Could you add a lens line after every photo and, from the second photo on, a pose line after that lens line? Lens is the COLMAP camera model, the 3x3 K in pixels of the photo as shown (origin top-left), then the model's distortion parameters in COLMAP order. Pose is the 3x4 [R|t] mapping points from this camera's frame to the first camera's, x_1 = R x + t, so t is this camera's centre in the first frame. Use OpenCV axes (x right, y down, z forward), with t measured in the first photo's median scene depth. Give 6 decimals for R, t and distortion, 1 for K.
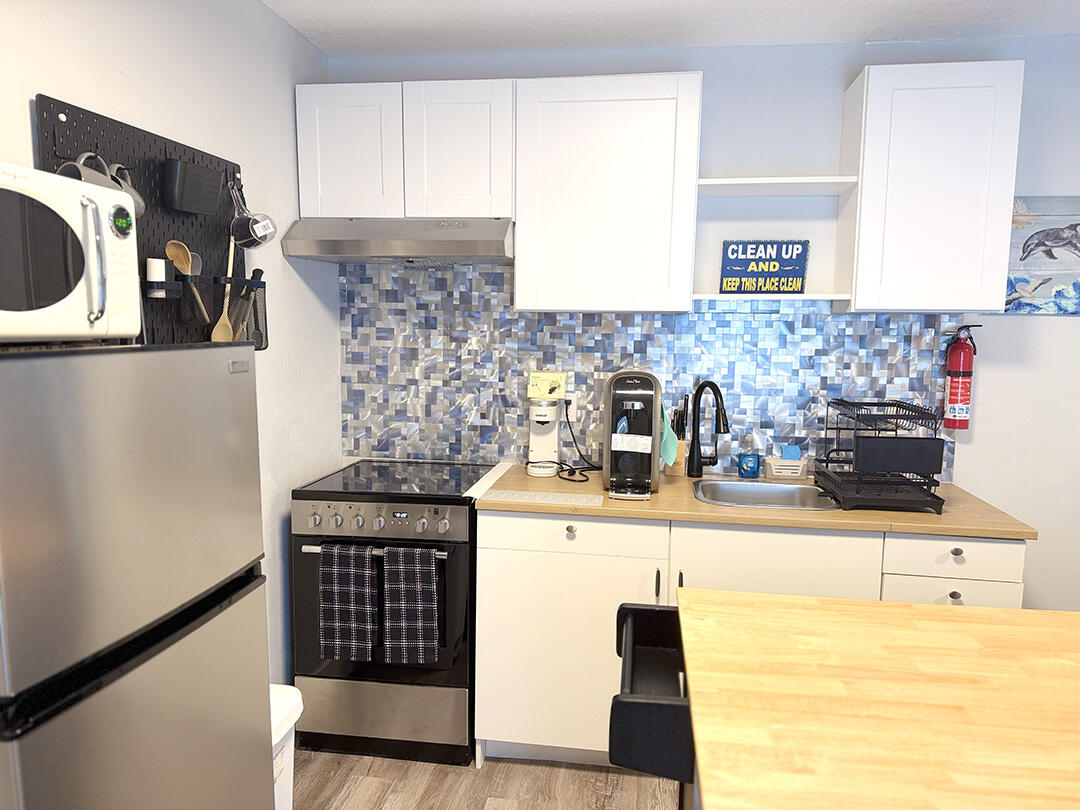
lens RADIAL K [[740.8, 0, 540.0], [0, 740.8, 405.0], [0, 0, 1]] dist [0.075721, -0.131430]
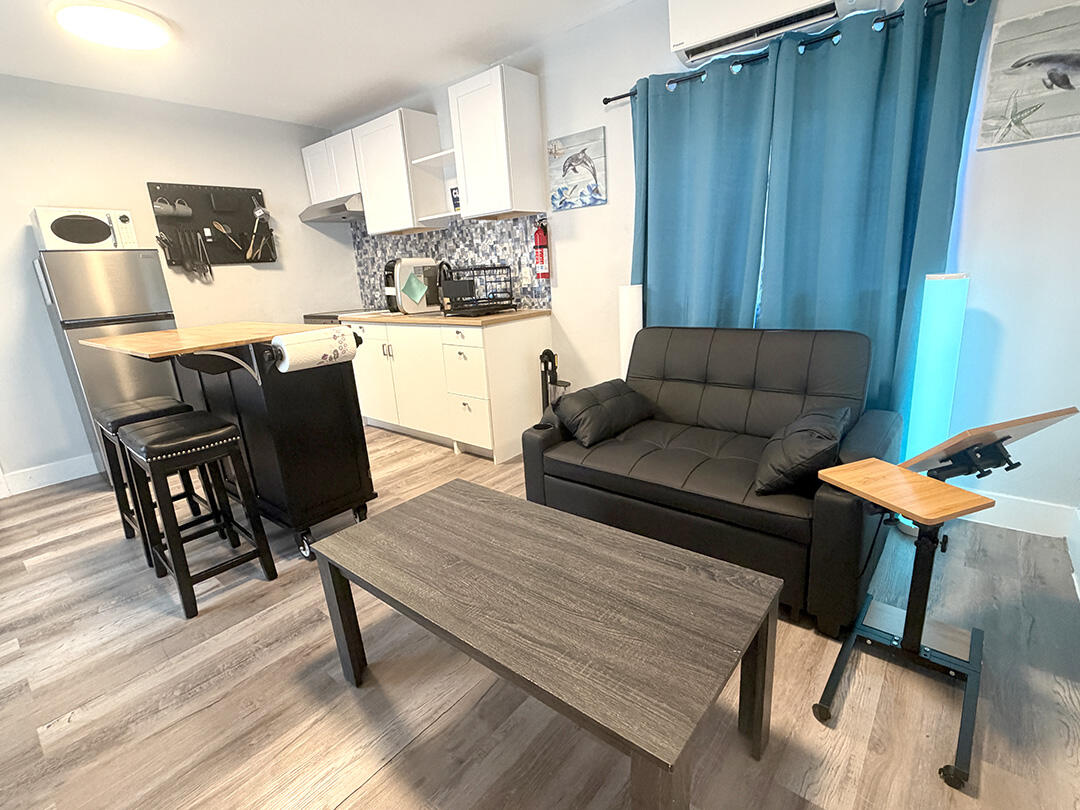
lens RADIAL K [[512.1, 0, 540.0], [0, 512.1, 405.0], [0, 0, 1]] dist [0.002508, -0.000021]
pose [[0.852498, 0.073179, -0.517583, 1.161861], [0.012849, 0.986920, 0.160699, 0.128671], [0.522572, -0.143646, 0.840407, -0.103353]]
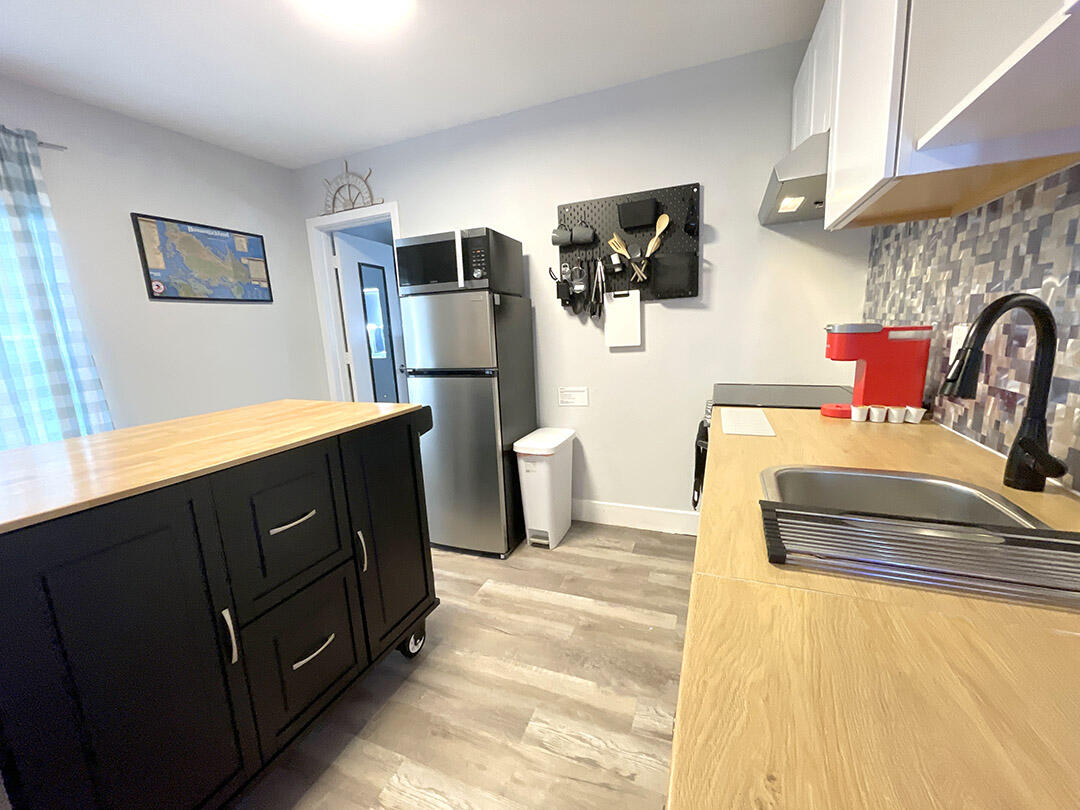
lens RADIAL K [[428.7, 0, 540.0], [0, 428.7, 405.0], [0, 0, 1]] dist [-0.009741, -0.000174]
pose [[-0.237085, 0.179856, -0.954695, 0.559753], [-0.064356, 0.977647, 0.200162, 0.002339], [0.969355, 0.108896, -0.220210, 0.734321]]
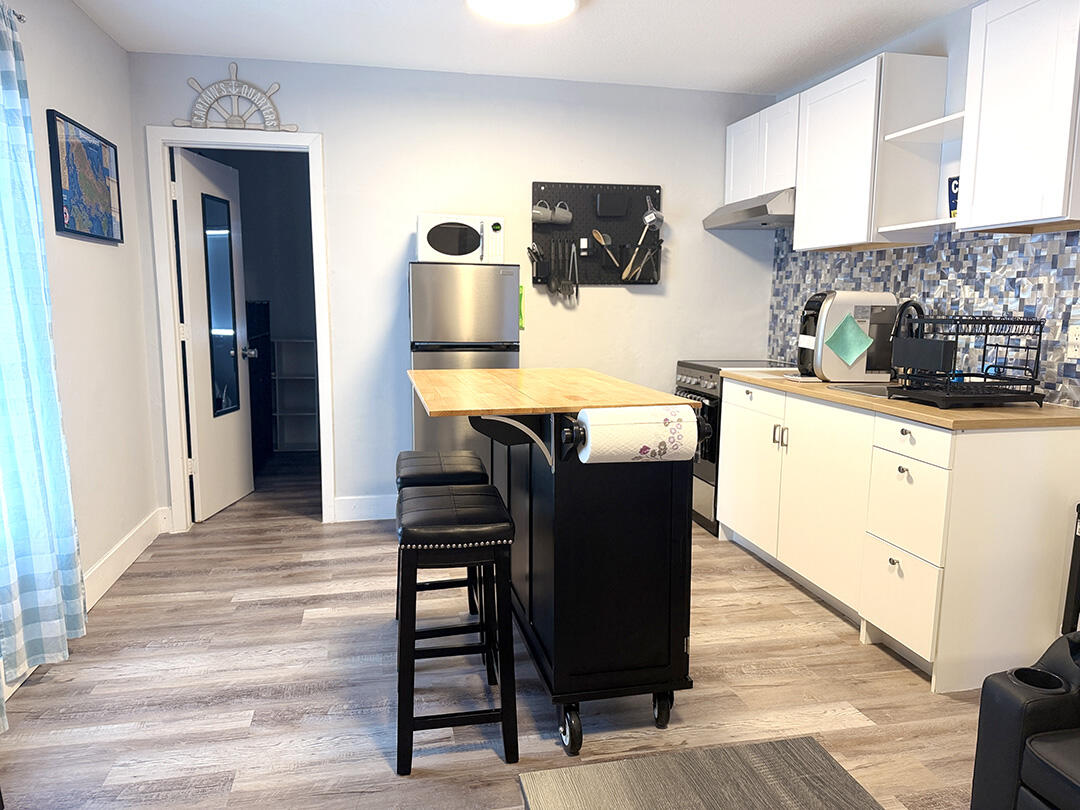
lens RADIAL K [[756.0, 0, 536.1], [0, 756.0, 406.8], [0, 0, 1]] dist [0.077972, -0.109647]
pose [[0.352614, 0.123843, -0.927538, 1.113648], [-0.108403, 0.989937, 0.090963, 0.083710], [0.929469, 0.068473, 0.362490, 0.016627]]
